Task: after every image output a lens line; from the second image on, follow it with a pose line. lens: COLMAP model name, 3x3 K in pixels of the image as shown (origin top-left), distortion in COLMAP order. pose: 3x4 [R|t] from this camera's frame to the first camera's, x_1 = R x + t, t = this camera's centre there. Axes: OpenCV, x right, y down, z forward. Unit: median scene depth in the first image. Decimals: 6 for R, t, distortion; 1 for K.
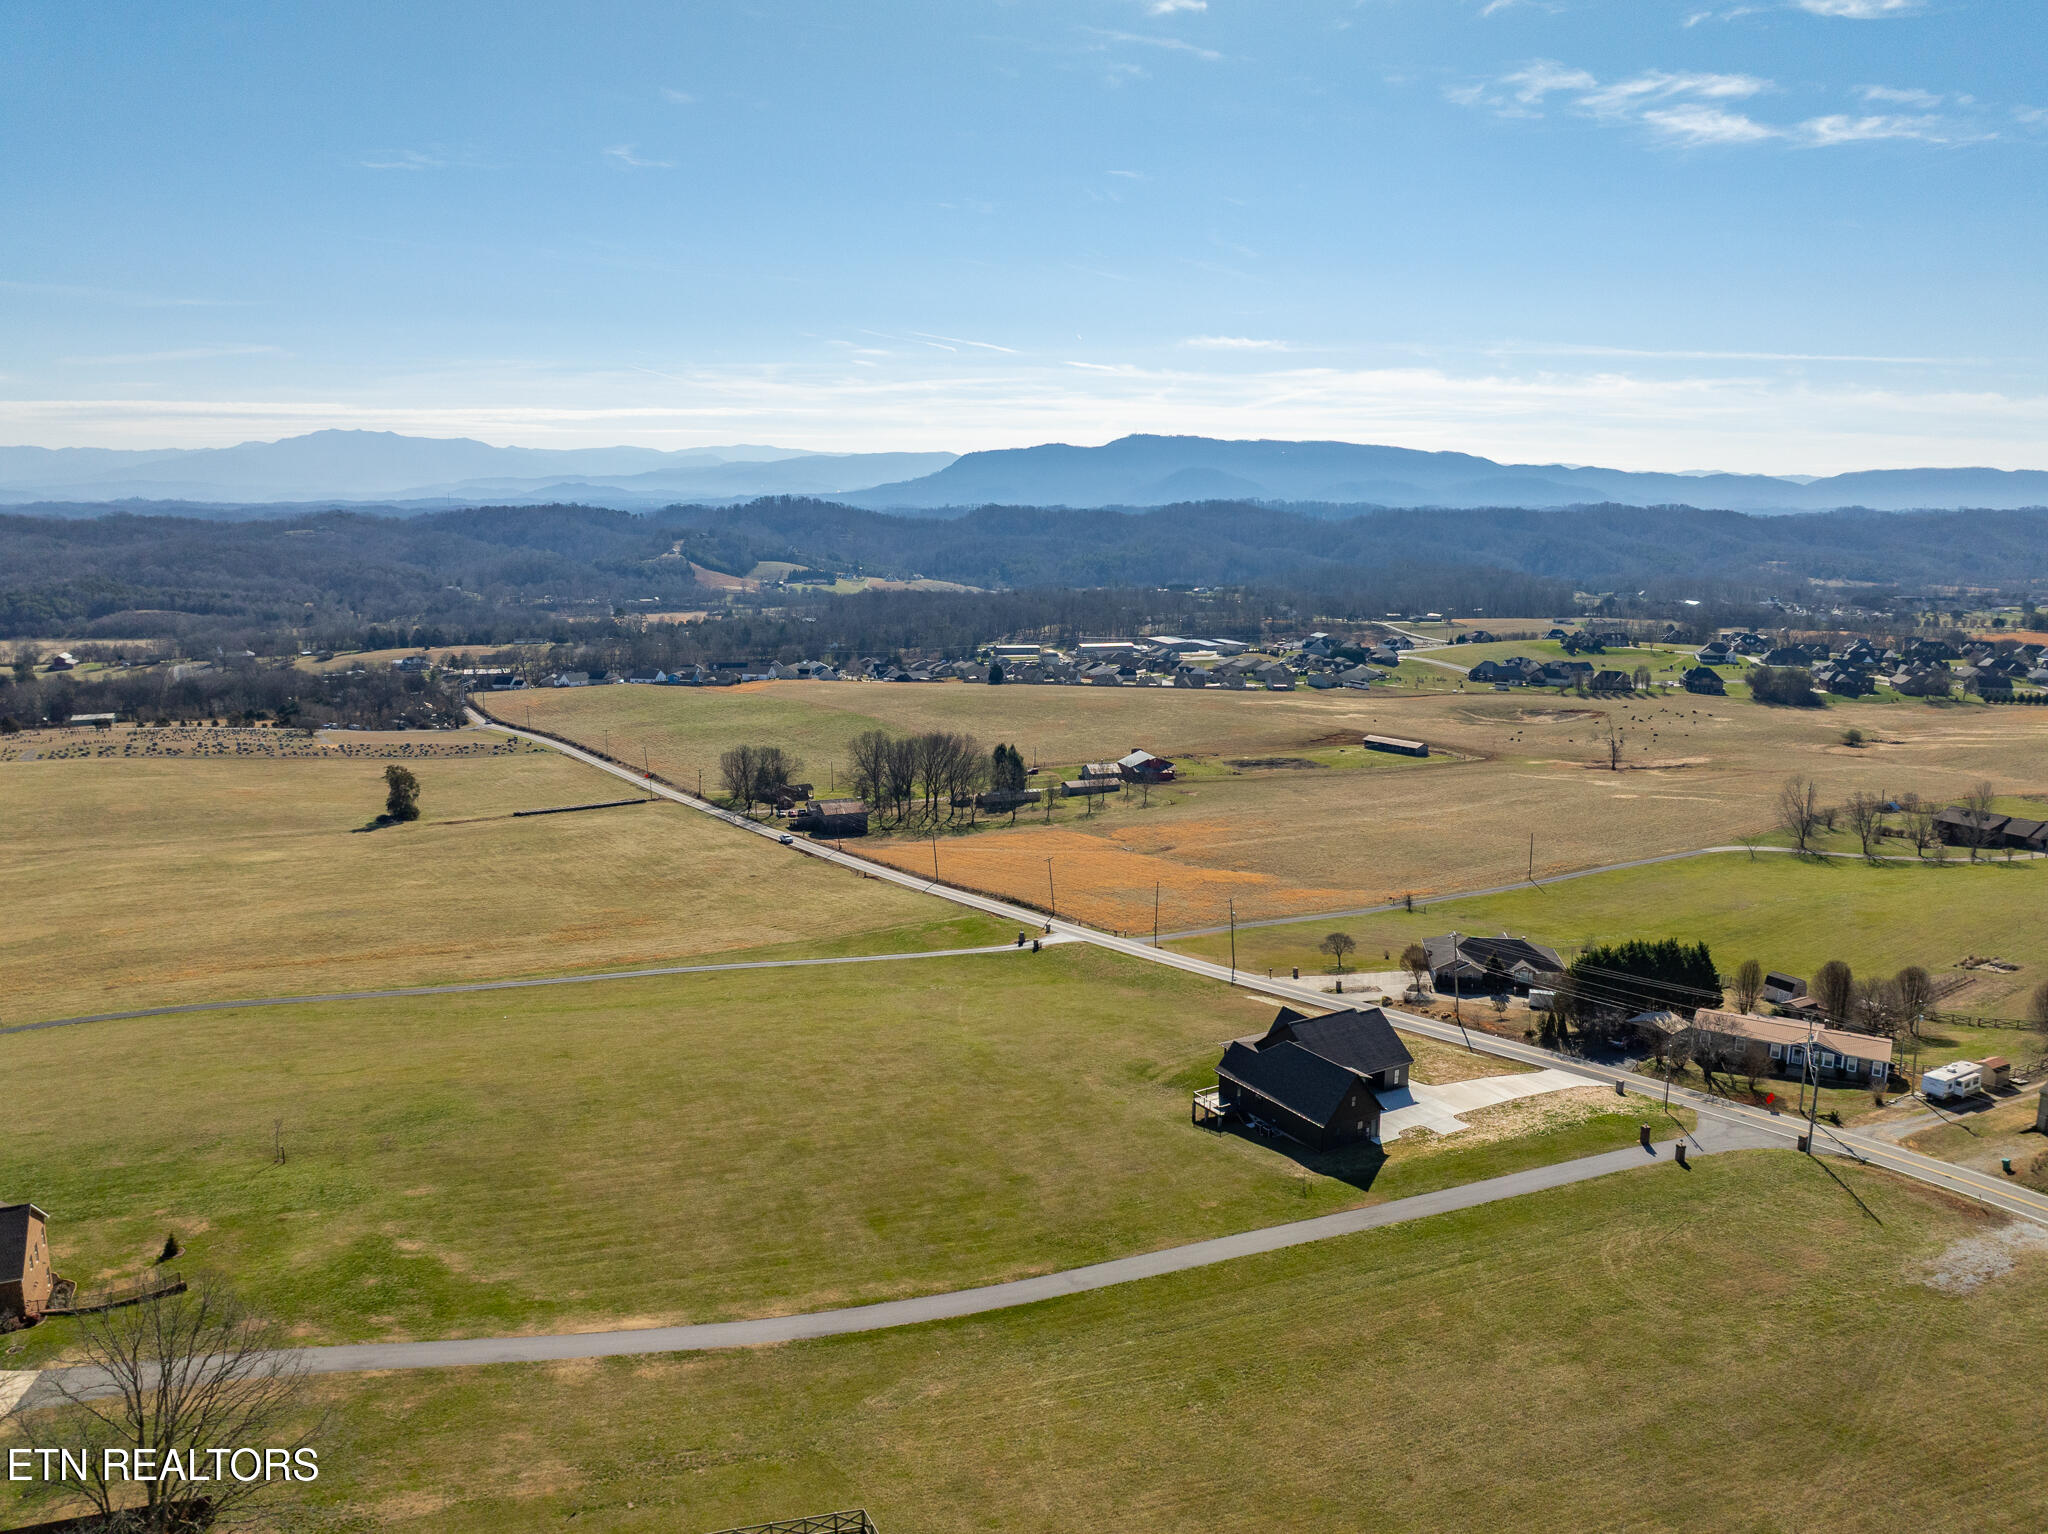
lens RADIAL K [[1431.5, 0, 1032.9], [0, 1431.5, 773.9], [0, 0, 1]] dist [-0.044378, 0.001758]
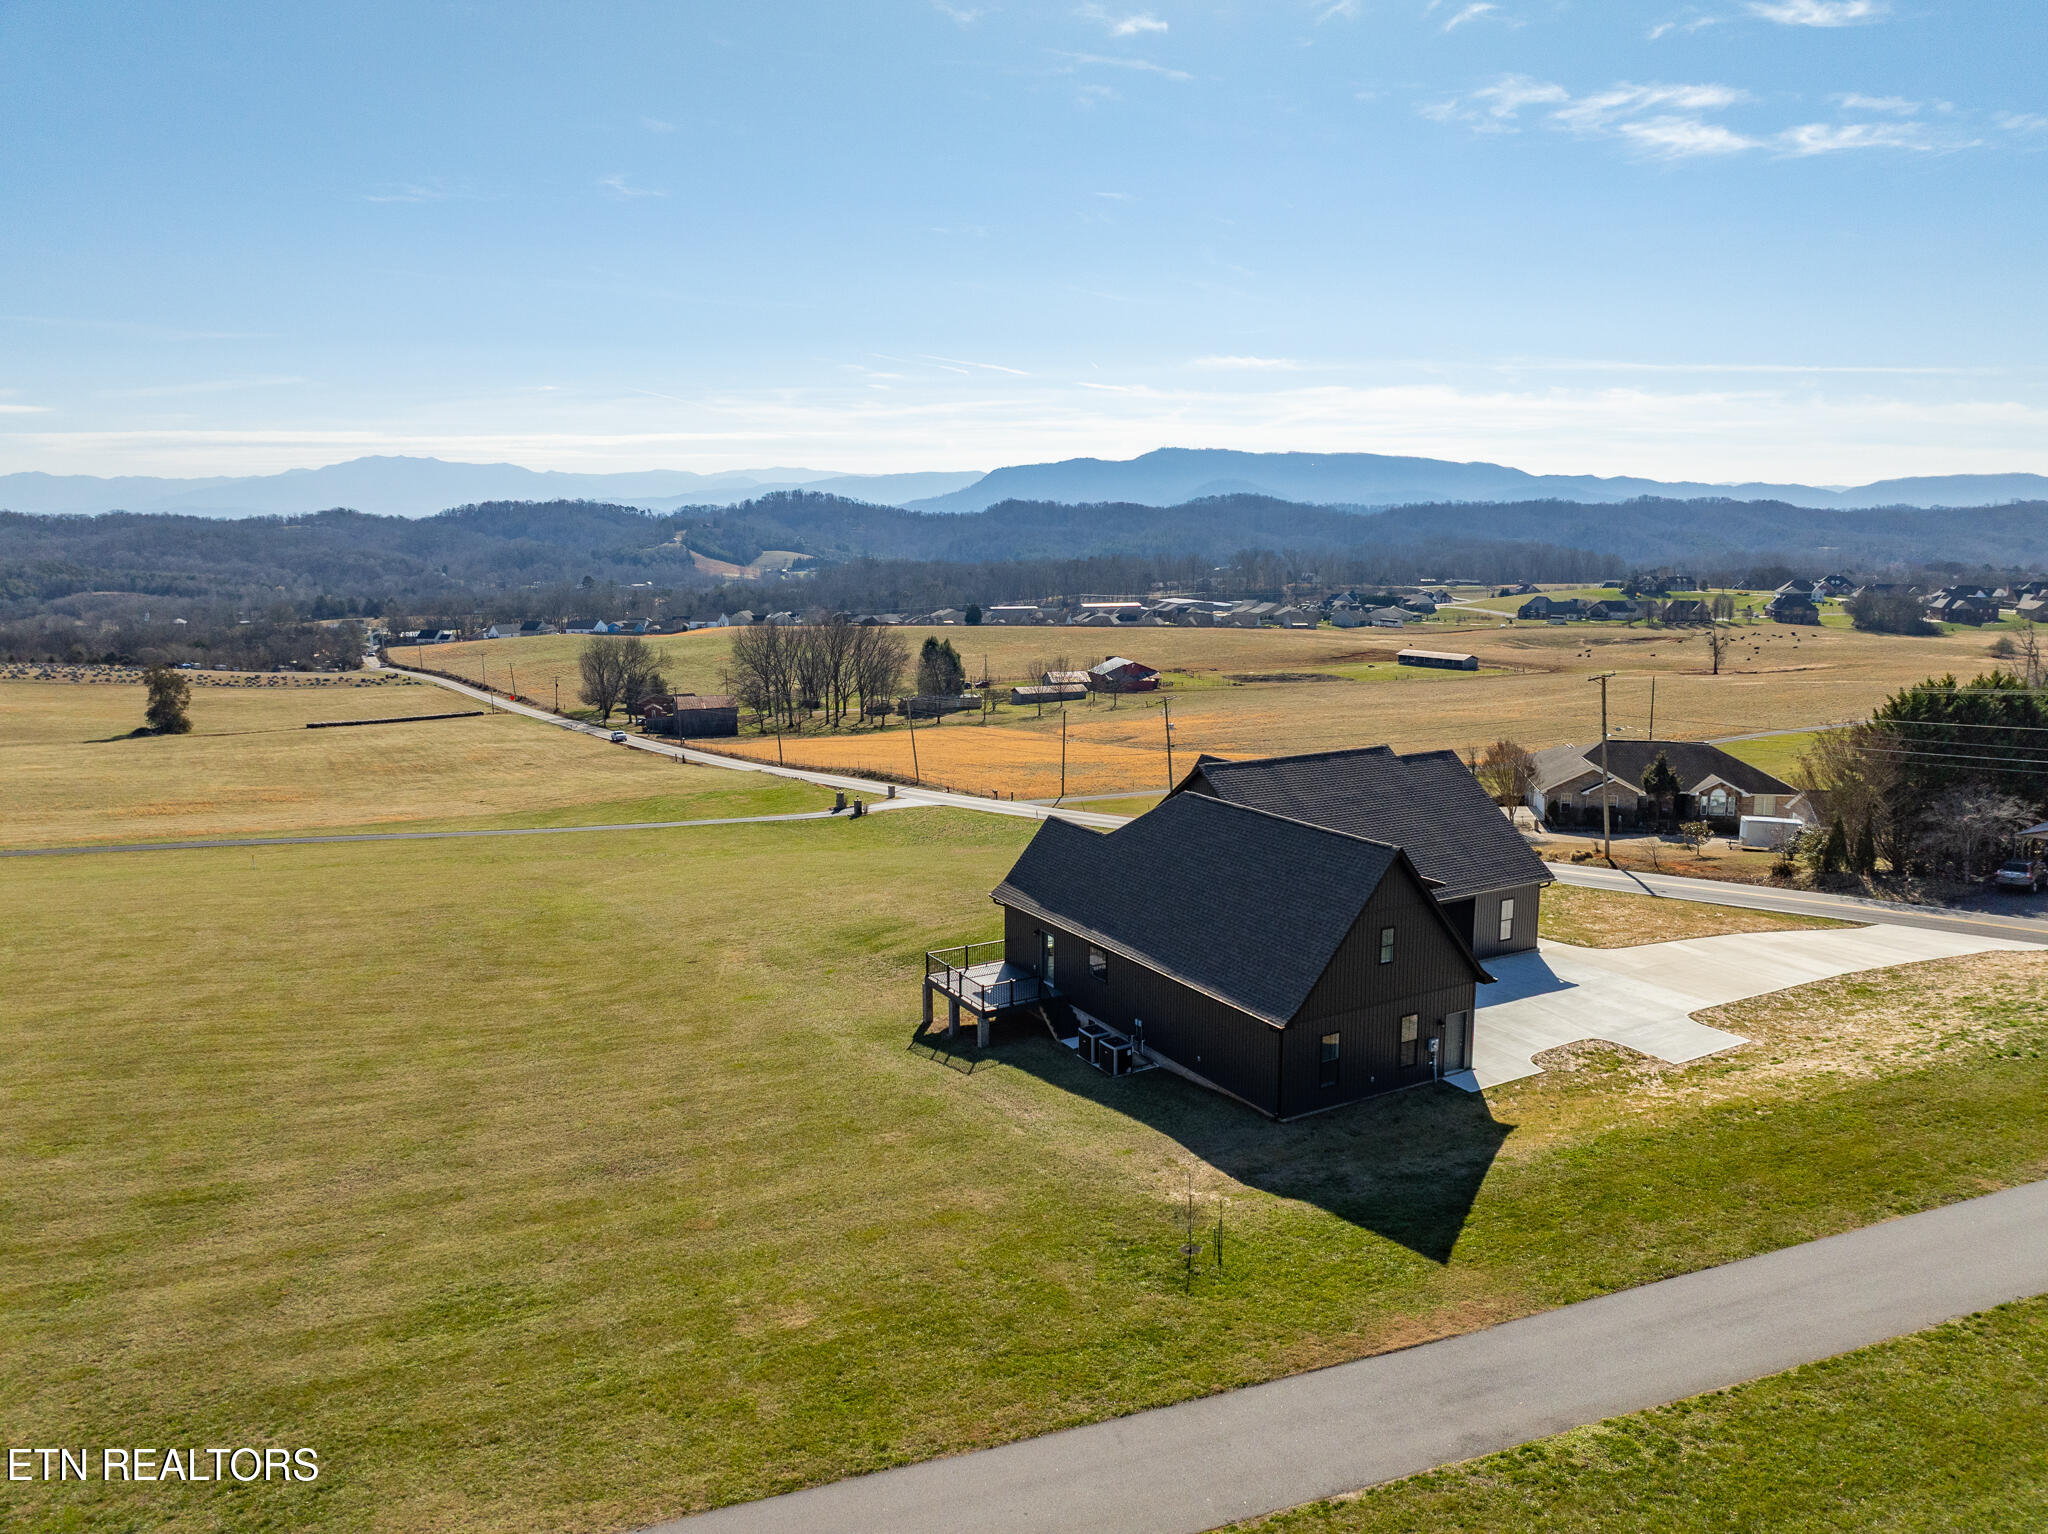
lens RADIAL K [[1431.5, 0, 1037.2], [0, 1431.5, 763.8], [0, 0, 1]] dist [-0.044378, 0.001758]
pose [[0.999810, -0.004828, -0.018883, 0.047363], [0.004494, 0.999833, -0.017742, 0.059040], [0.018965, 0.017654, 0.999664, 0.210075]]
